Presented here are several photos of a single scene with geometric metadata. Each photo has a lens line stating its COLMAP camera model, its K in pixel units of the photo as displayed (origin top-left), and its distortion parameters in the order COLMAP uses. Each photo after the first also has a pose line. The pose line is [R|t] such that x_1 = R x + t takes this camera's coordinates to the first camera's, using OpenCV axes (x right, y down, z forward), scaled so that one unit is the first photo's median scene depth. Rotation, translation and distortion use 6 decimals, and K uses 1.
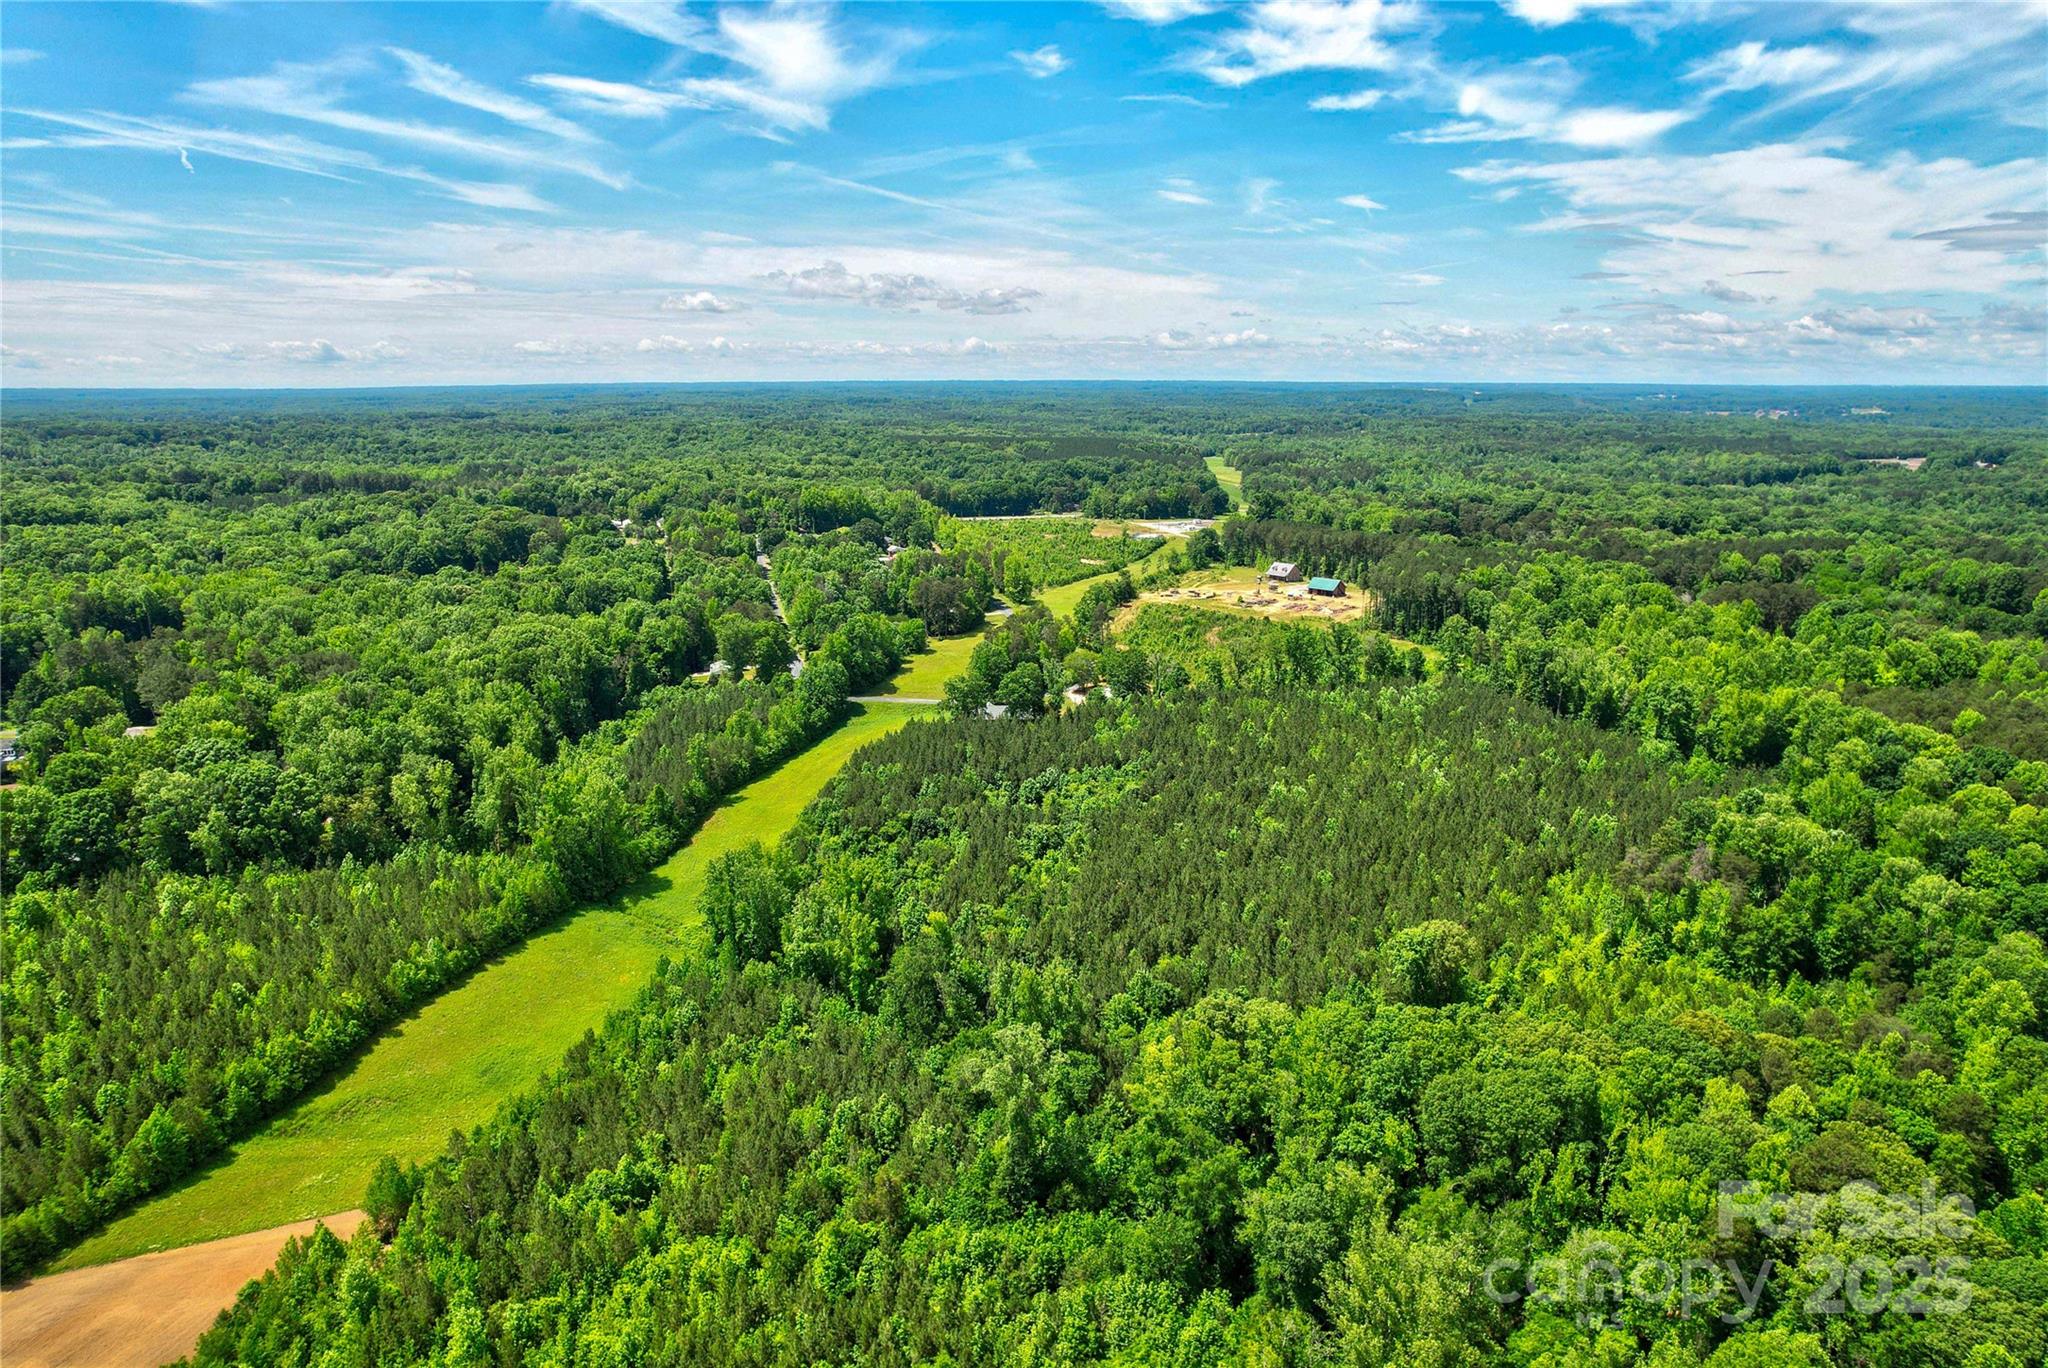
lens RADIAL K [[1326.9, 0, 1010.0], [0, 1326.9, 689.8], [0, 0, 1]] dist [-0.070405, 0.054865]
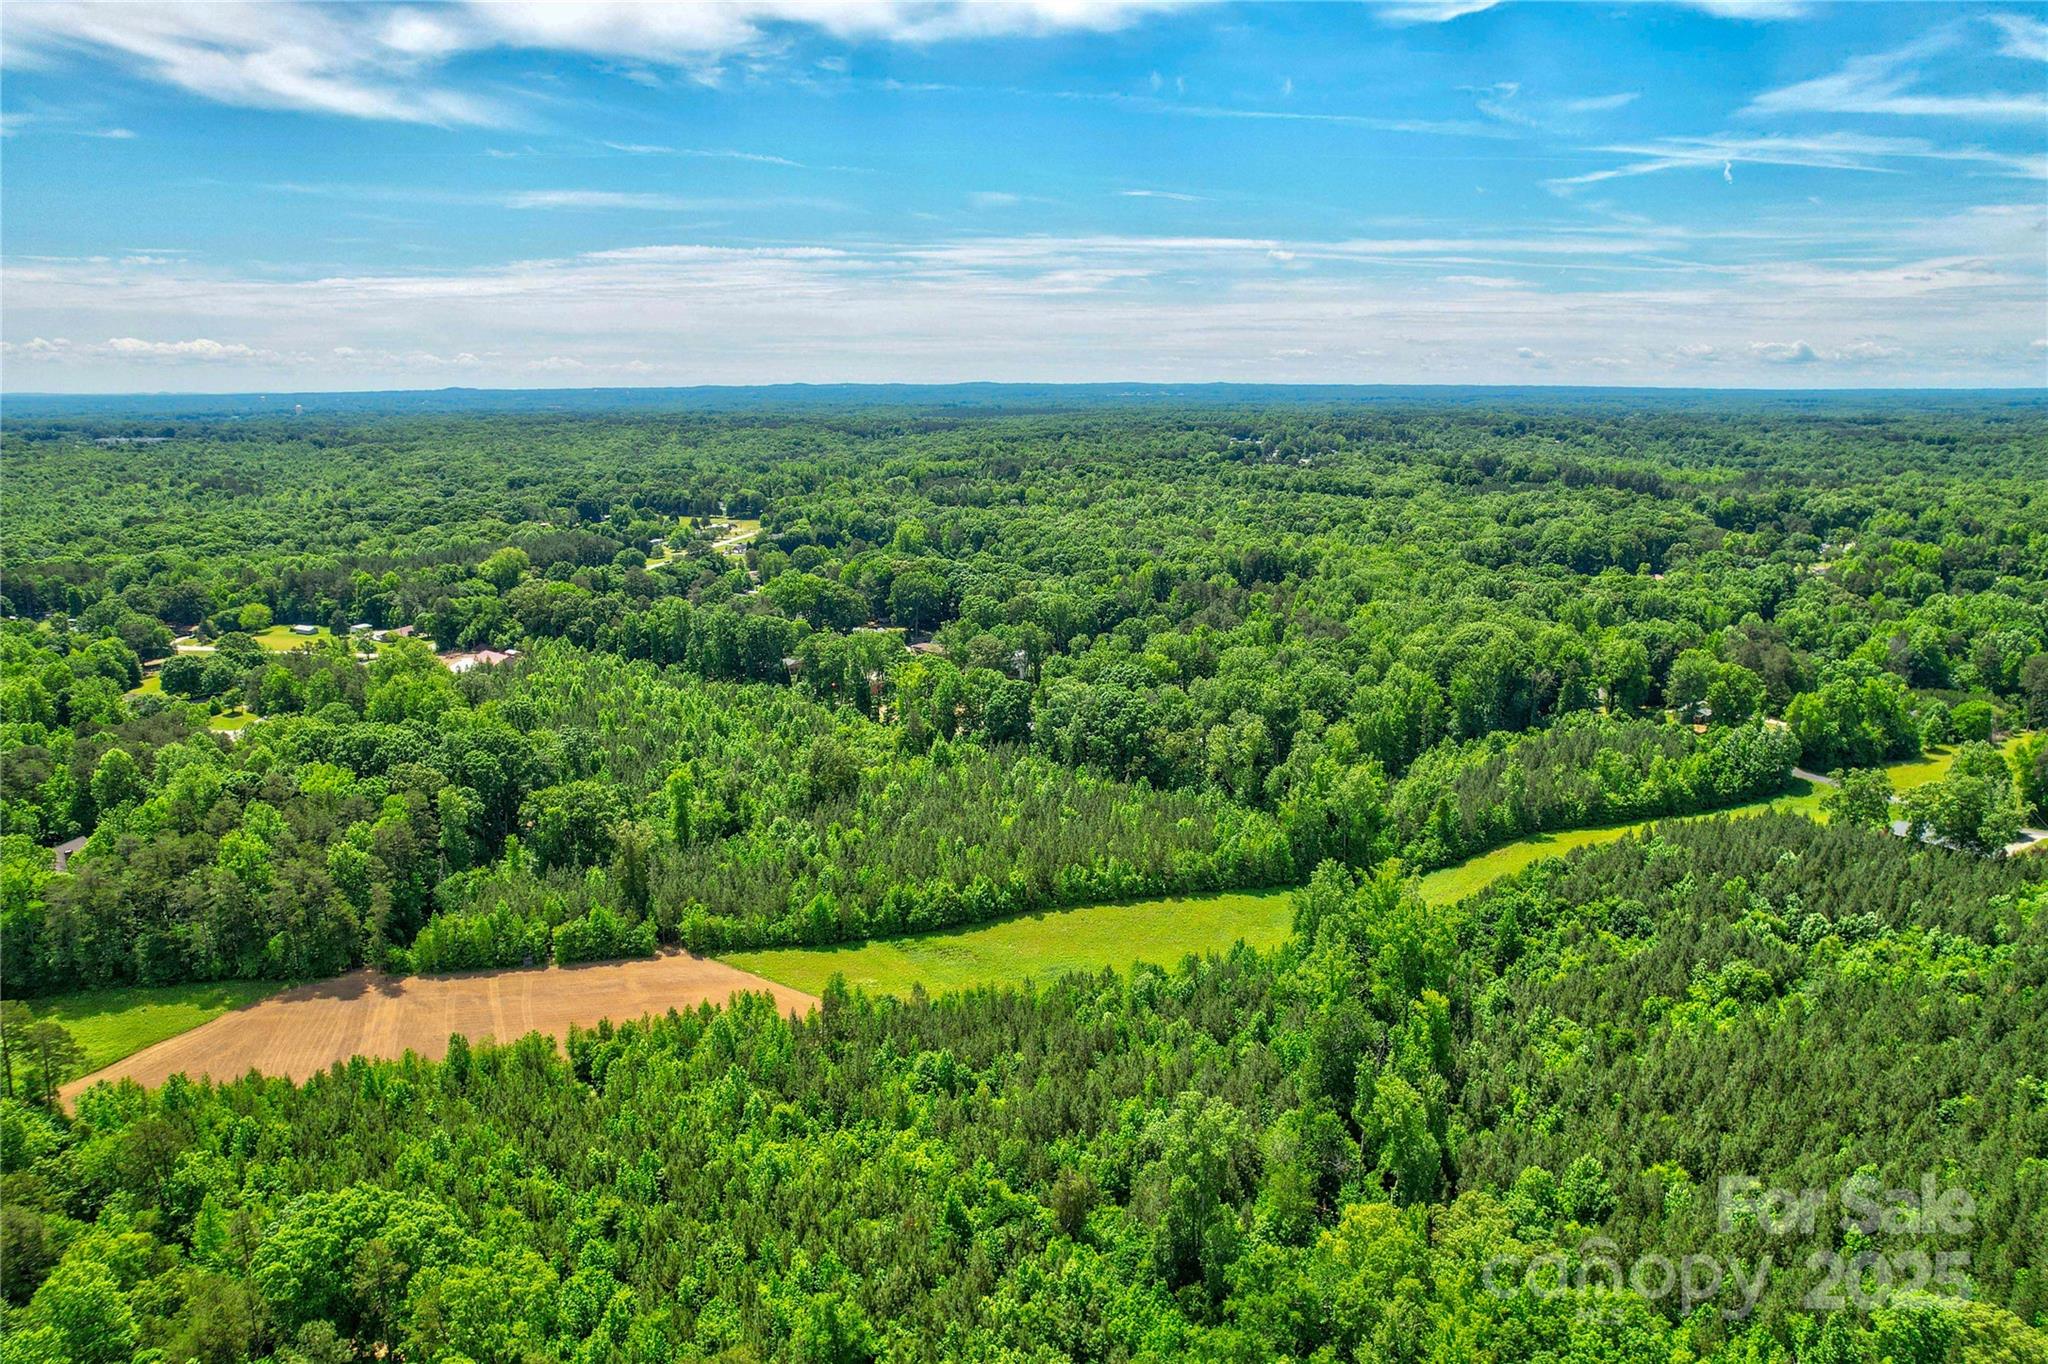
lens RADIAL K [[1326.9, 0, 1042.5], [0, 1326.9, 673.1], [0, 0, 1]] dist [-0.070405, 0.054865]
pose [[0.539788, 0.179371, -0.822469, 0.205981], [-0.189921, 0.977794, 0.088600, -0.027106], [0.820097, 0.108378, 0.561867, 0.124266]]
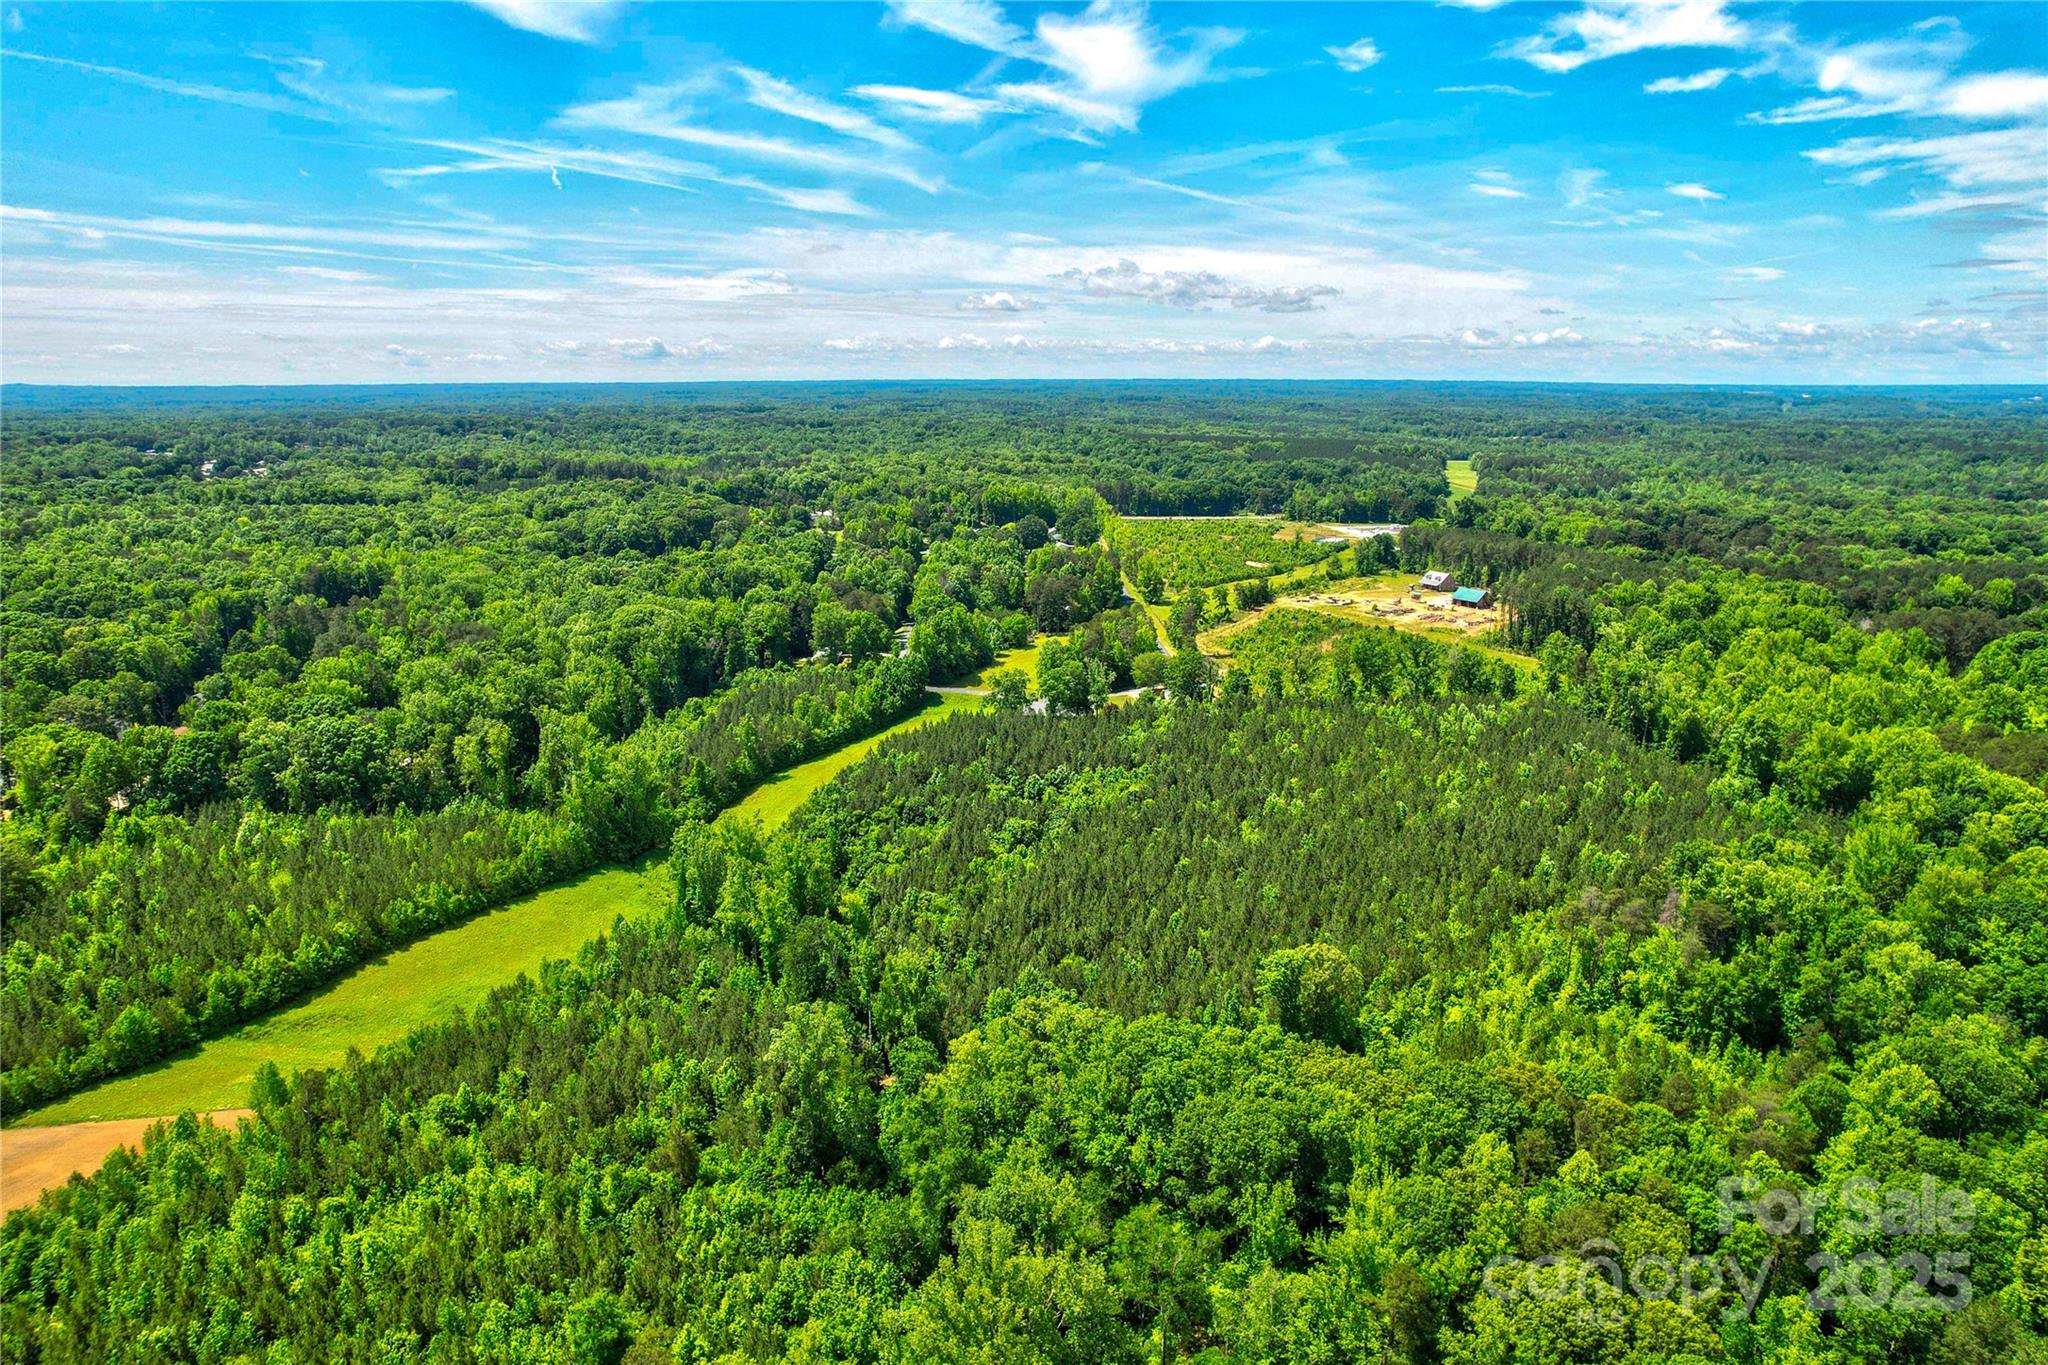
lens RADIAL K [[1326.9, 0, 1020.6], [0, 1326.9, 681.7], [0, 0, 1]] dist [-0.070405, 0.054865]
pose [[0.977583, 0.047875, -0.205036, 0.119568], [-0.048858, 0.998806, 0.000269, -0.001945], [0.204805, 0.009754, 0.978754, 0.005164]]
